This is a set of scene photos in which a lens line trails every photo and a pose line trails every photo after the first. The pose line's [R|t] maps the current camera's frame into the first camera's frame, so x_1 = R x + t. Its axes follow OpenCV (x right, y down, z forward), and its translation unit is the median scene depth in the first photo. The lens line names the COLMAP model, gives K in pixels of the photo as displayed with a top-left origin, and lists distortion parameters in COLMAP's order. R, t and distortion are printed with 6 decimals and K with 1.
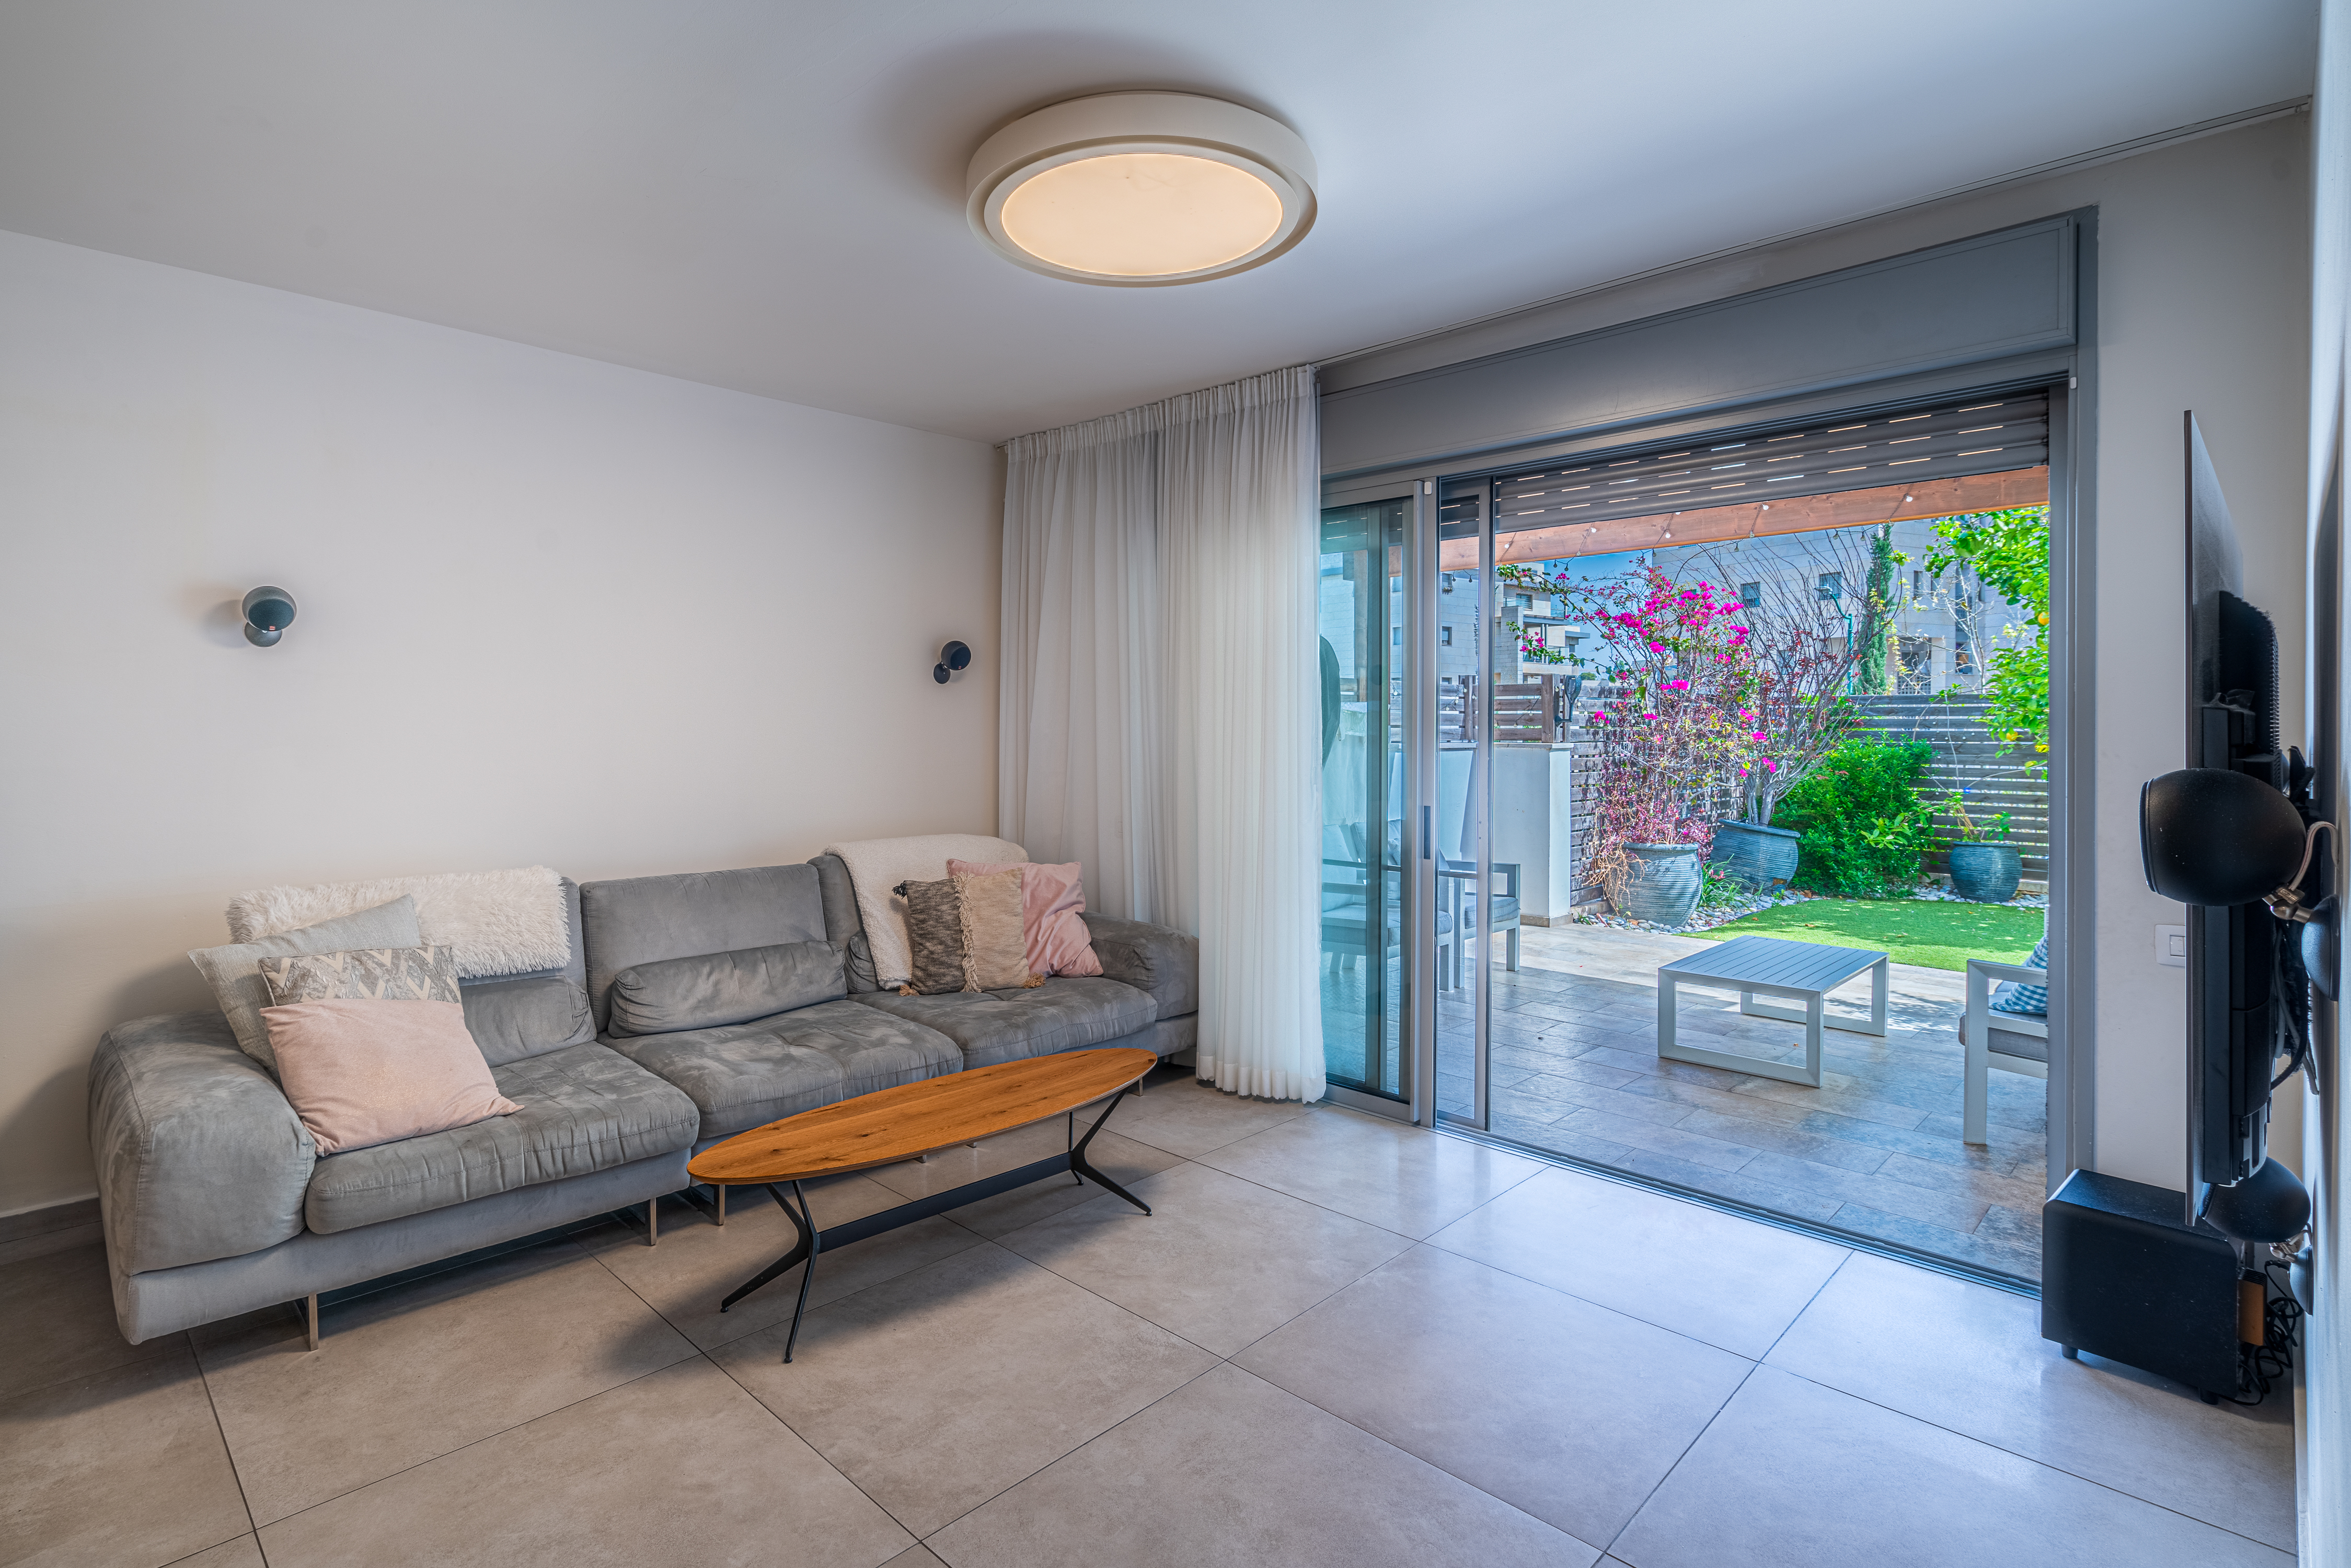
lens RADIAL K [[1178.5, 0, 1121.0], [0, 1178.5, 738.1], [0, 0, 1]] dist [-0.007373, 0.004073]
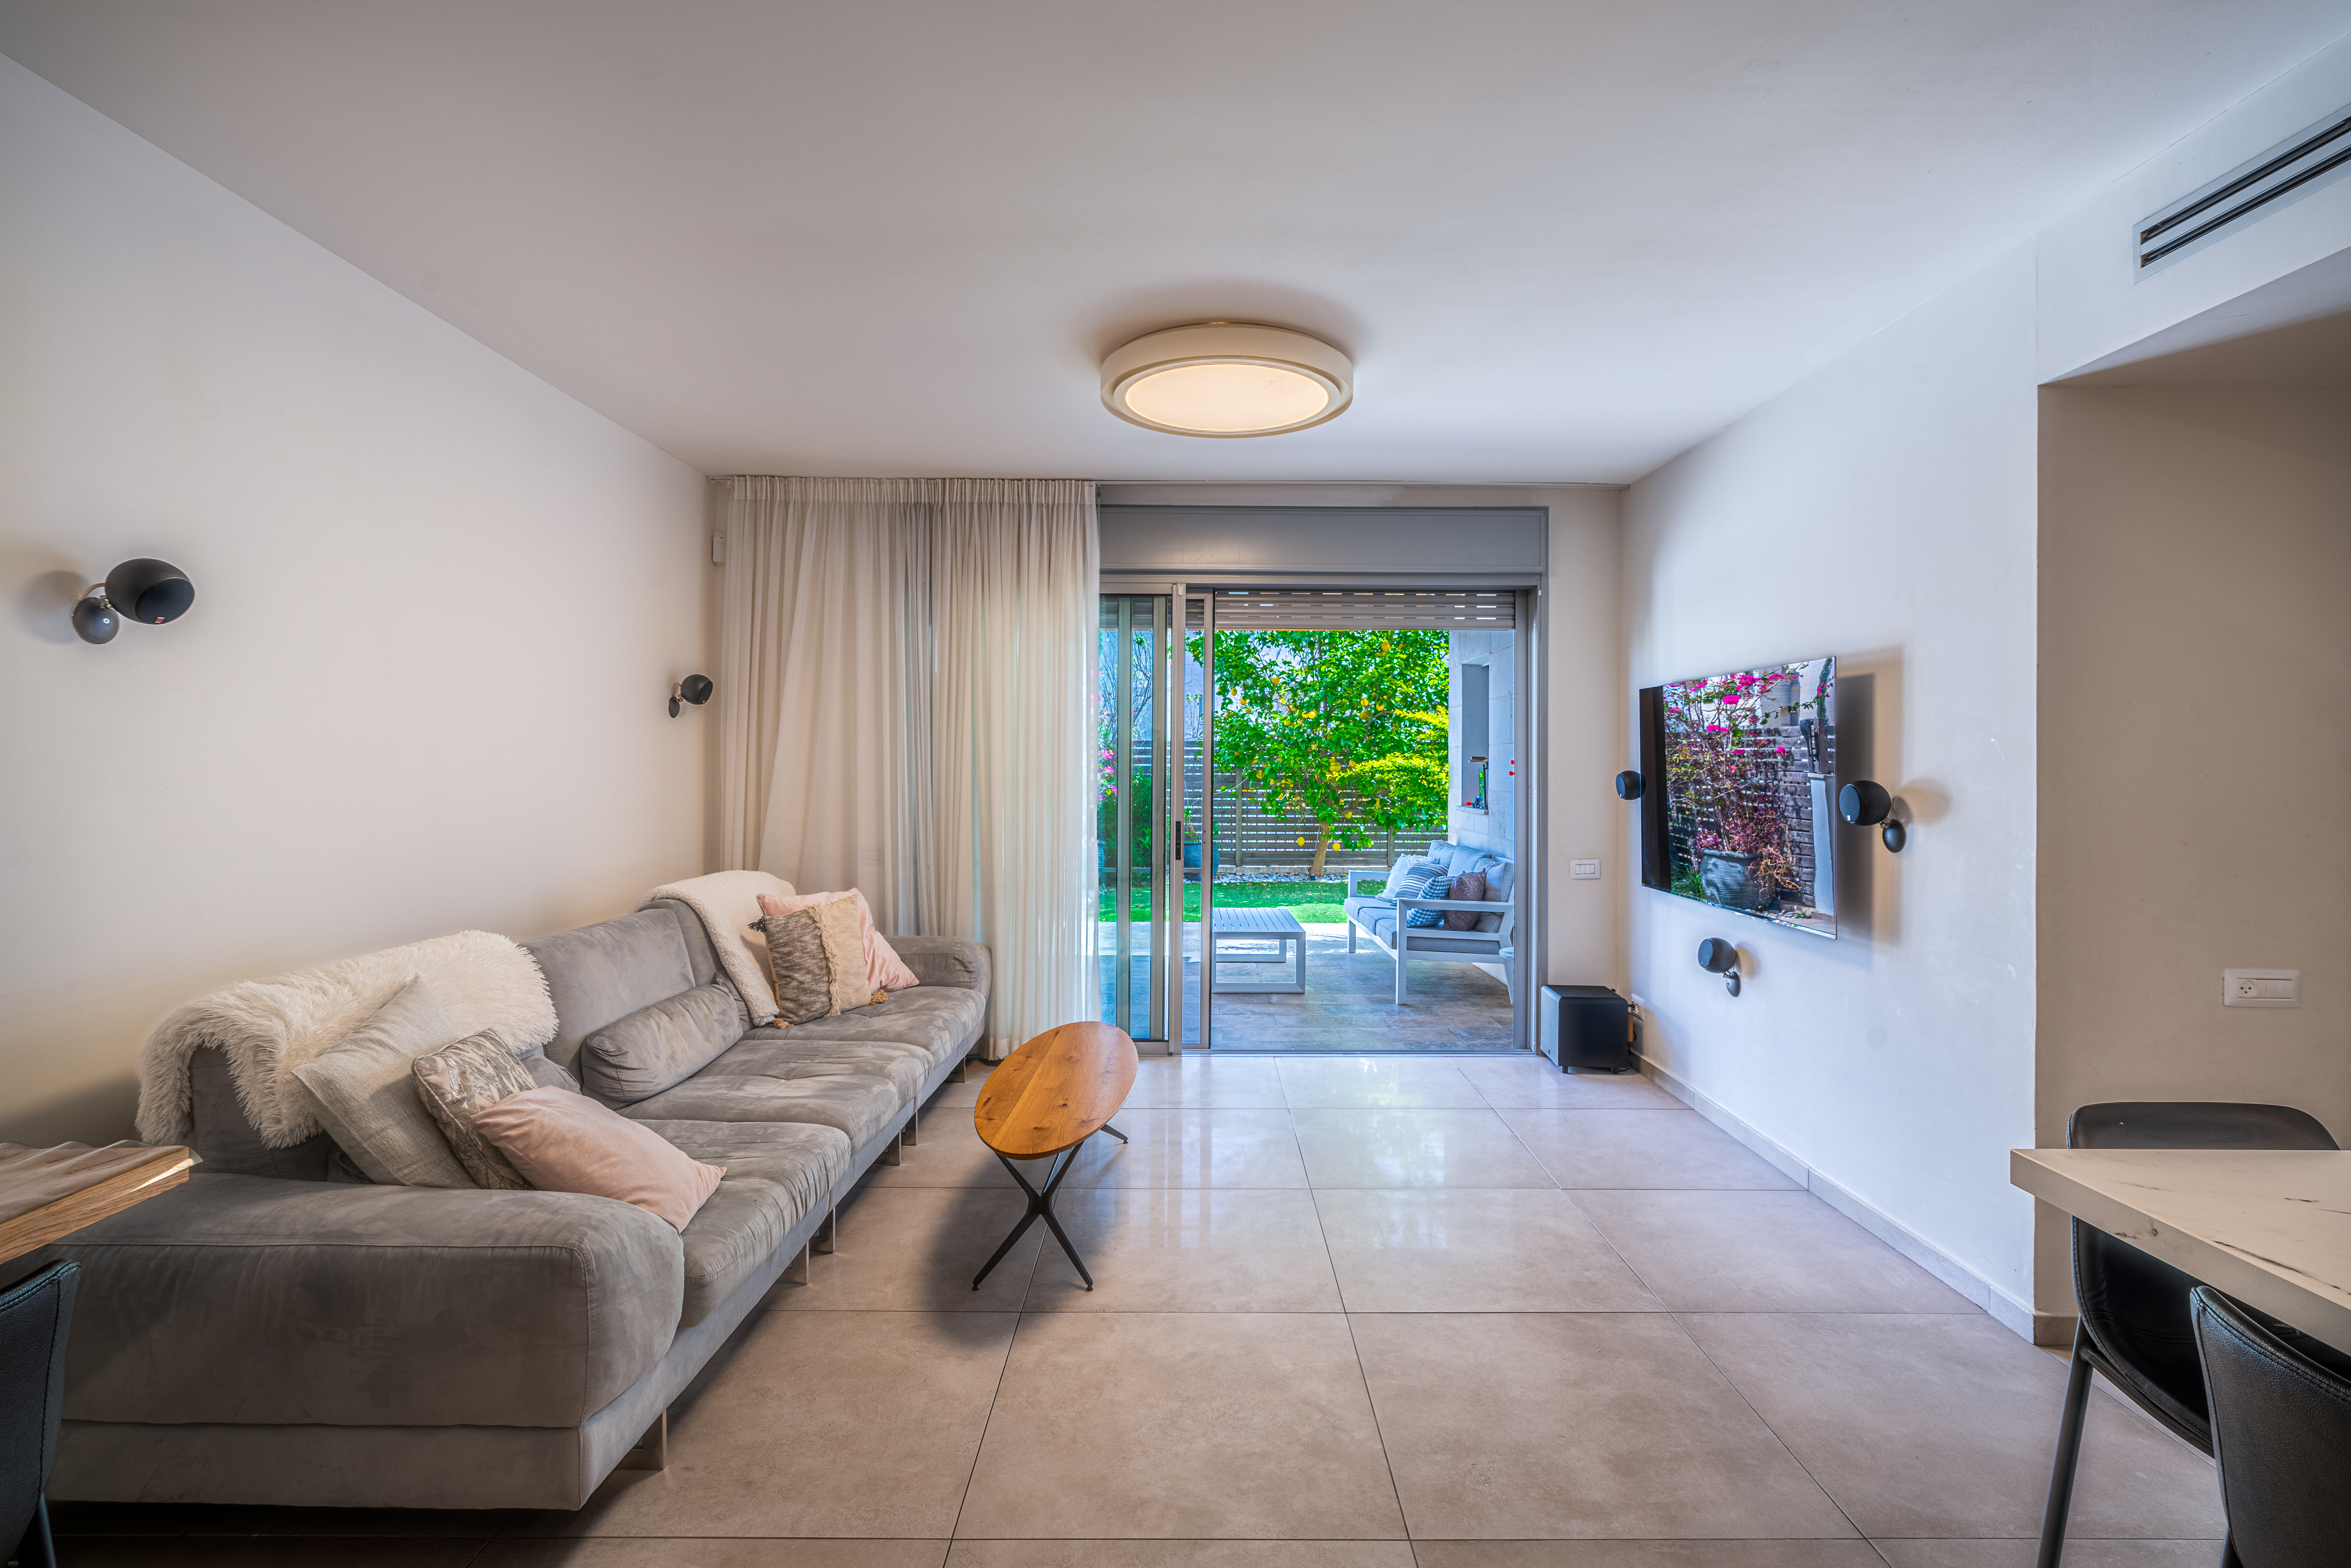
lens RADIAL K [[1115.7, 0, 1205.0], [0, 1115.7, 769.5], [0, 0, 1]] dist [-0.005971, 0.001517]
pose [[0.683059, -0.002213, 0.730360, -0.646008], [0.004168, 0.999991, -0.000868, -0.001551], [-0.730351, 0.003637, 0.683062, 0.081047]]
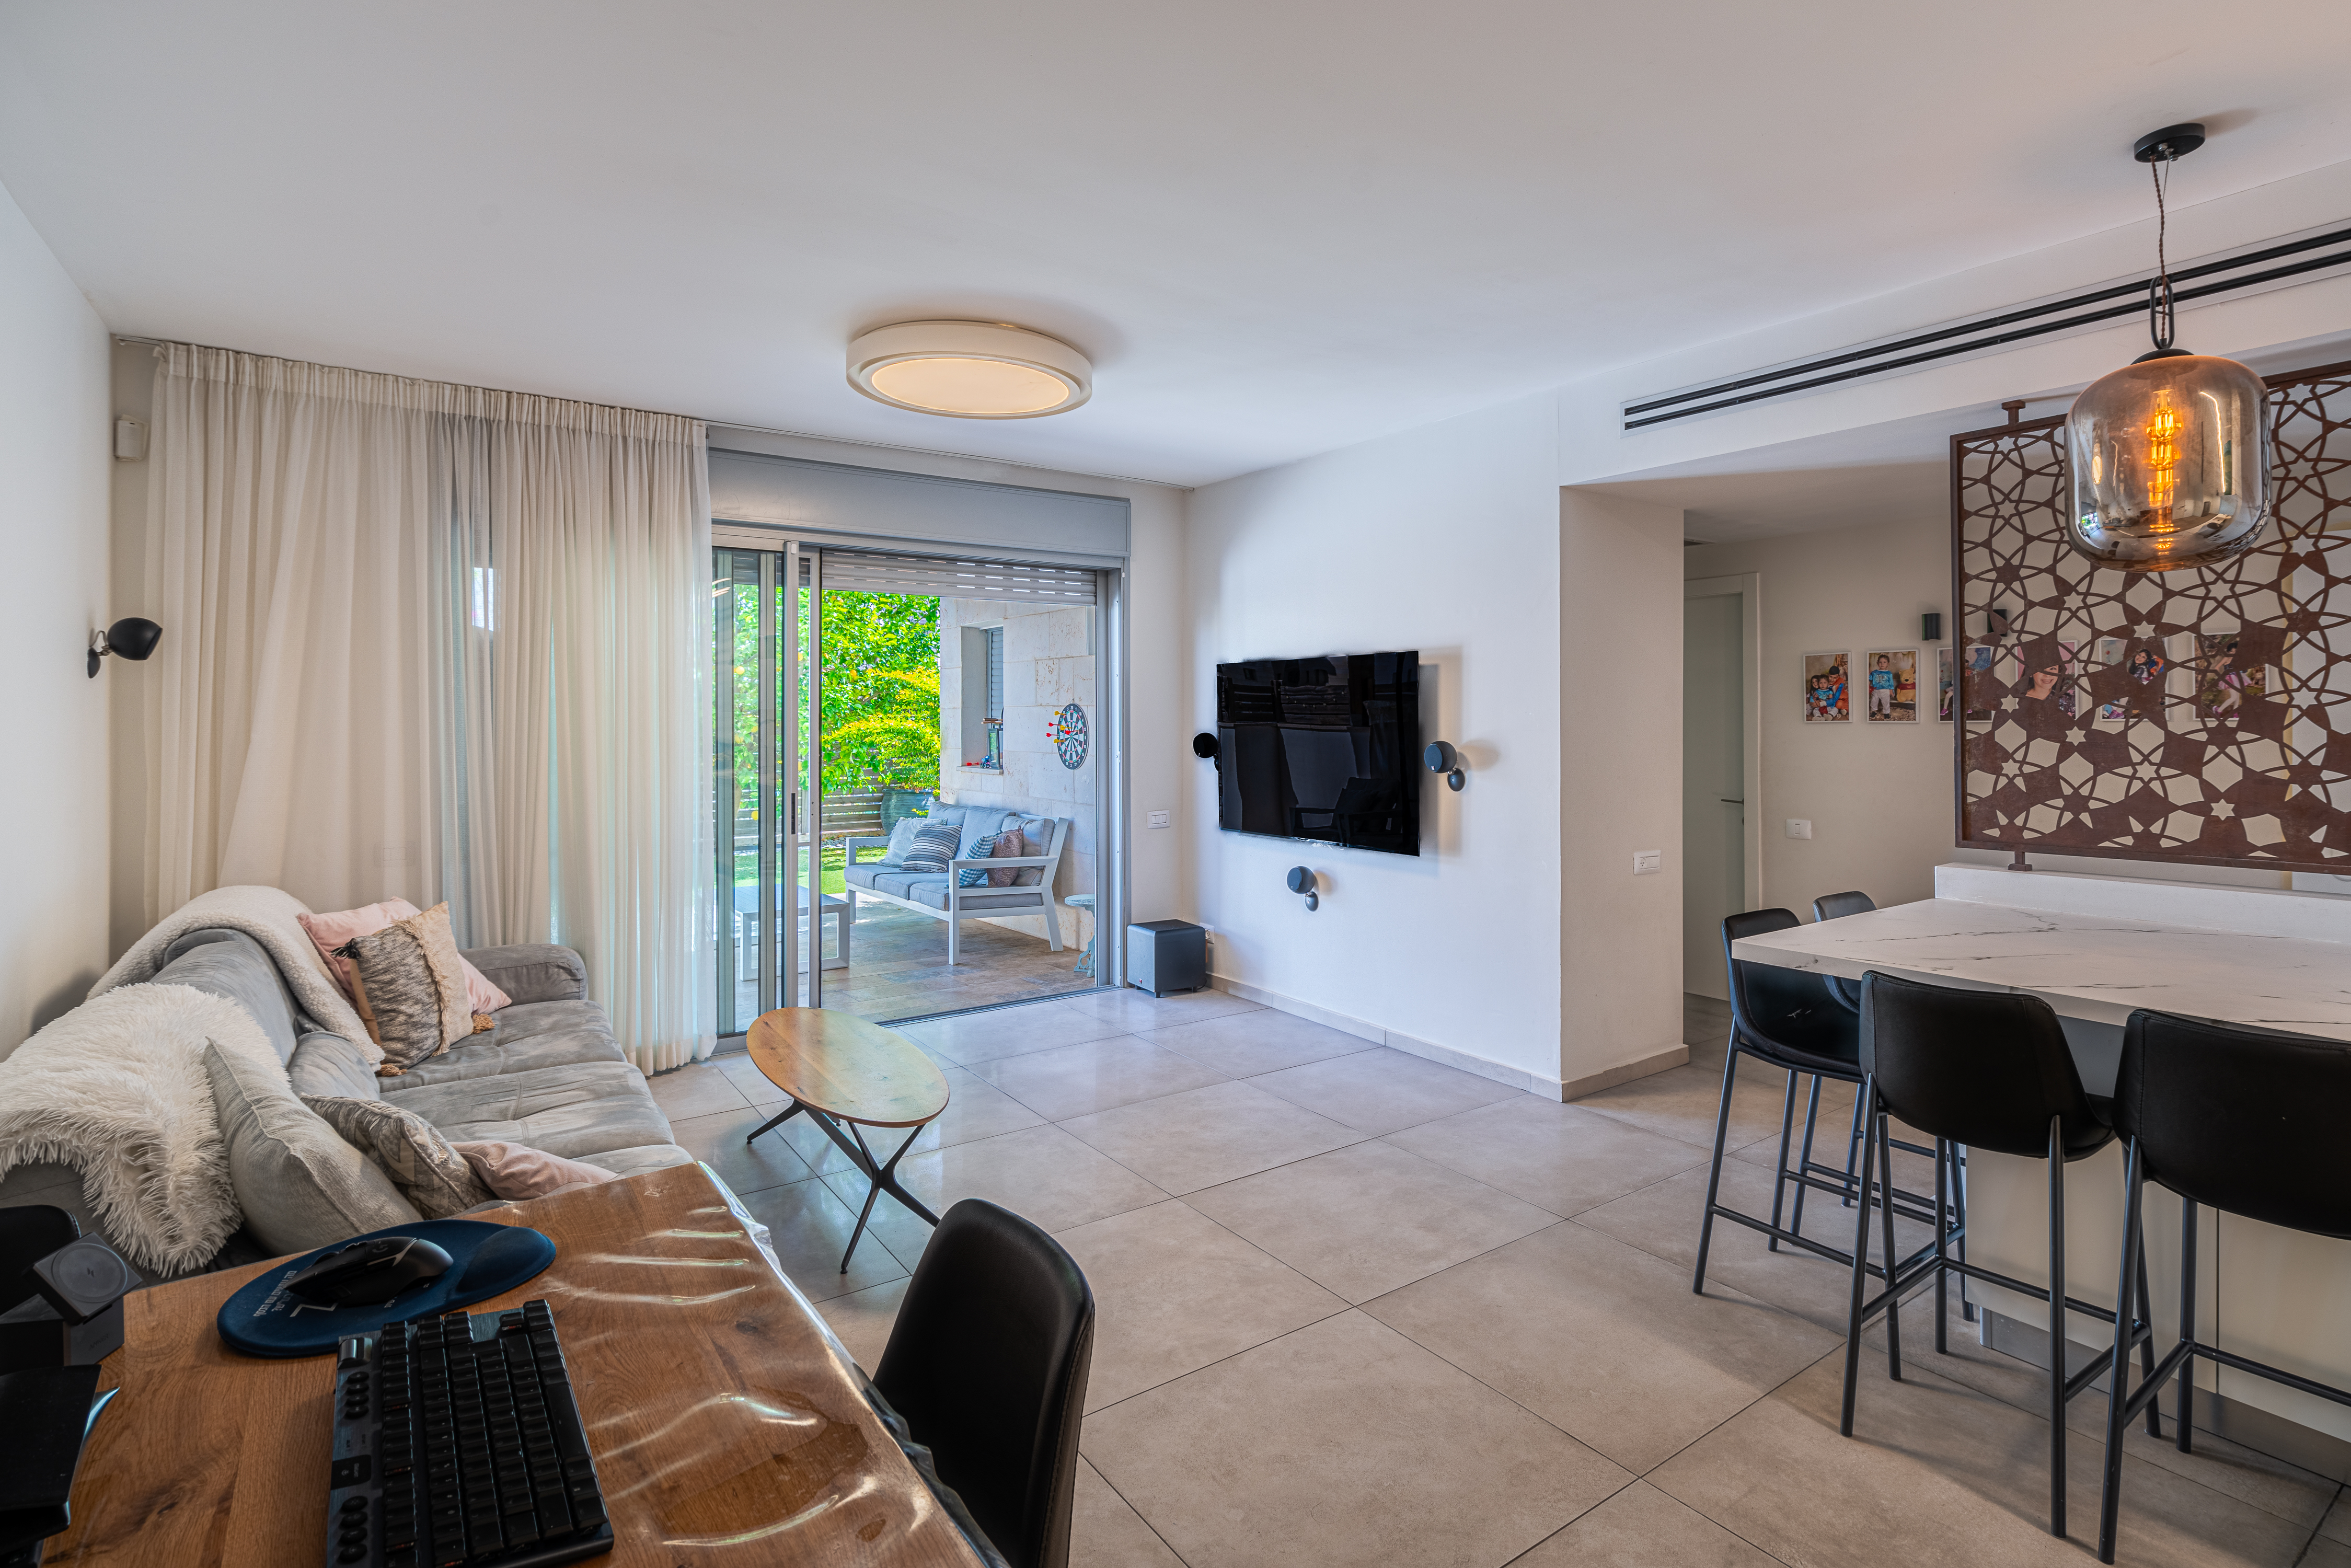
lens RADIAL K [[1178.5, 0, 1282.0], [0, 1178.5, 723.0], [0, 0, 1]] dist [-0.007373, 0.004073]
pose [[0.099560, -0.006751, 0.995009, -0.936654], [0.012986, 0.999901, 0.005484, -0.018983], [-0.994947, 0.012375, 0.099638, 0.320314]]
